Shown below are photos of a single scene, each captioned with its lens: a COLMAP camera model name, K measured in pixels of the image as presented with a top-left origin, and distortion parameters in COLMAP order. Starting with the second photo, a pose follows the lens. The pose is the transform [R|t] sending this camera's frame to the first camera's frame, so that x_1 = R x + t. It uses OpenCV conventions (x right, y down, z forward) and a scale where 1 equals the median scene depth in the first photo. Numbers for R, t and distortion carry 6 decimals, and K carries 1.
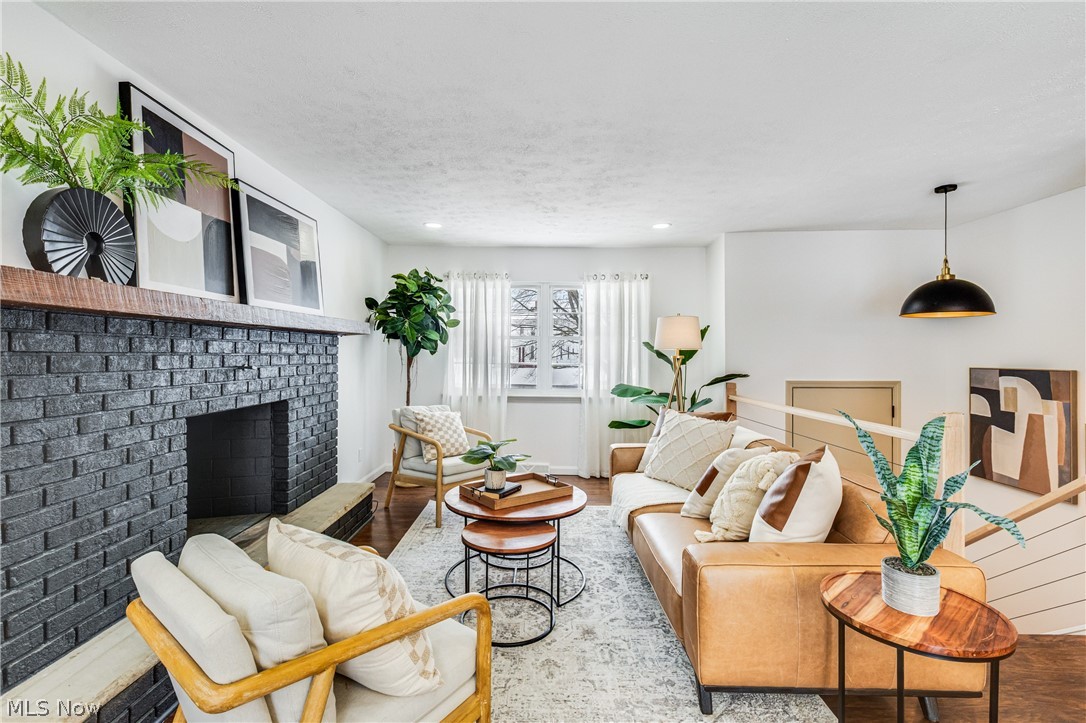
lens RADIAL K [[498.3, 0, 535.3], [0, 498.3, 354.2], [0, 0, 1]] dist [-0.001553, -0.002145]
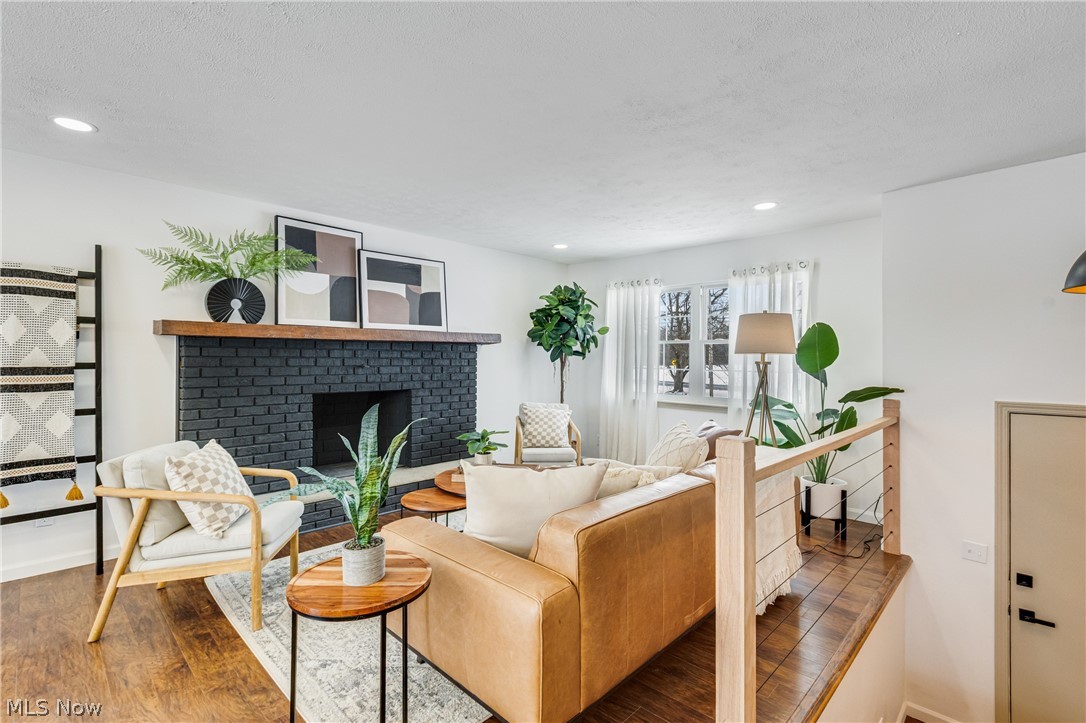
lens RADIAL K [[498.3, 0, 541.1], [0, 498.3, 354.7], [0, 0, 1]] dist [-0.001553, -0.002145]
pose [[0.726621, -0.004191, -0.687026, 0.923300], [-0.003230, 0.999950, -0.009516, 0.002517], [0.687031, 0.009134, 0.726571, 0.232880]]
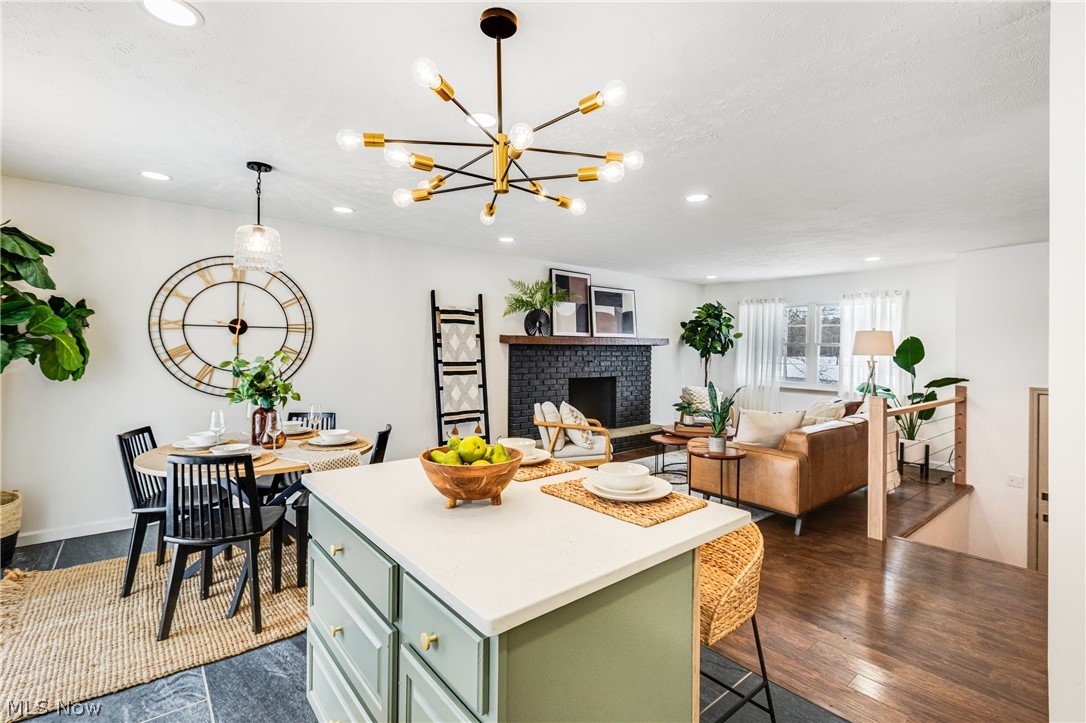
lens RADIAL K [[498.3, 0, 536.2], [0, 498.3, 350.8], [0, 0, 1]] dist [-0.001553, -0.002145]
pose [[0.642220, 0.005678, -0.766499, 1.131365], [-0.008283, 0.999966, 0.000468, -0.024547], [0.766475, 0.006048, 0.642245, -0.802414]]
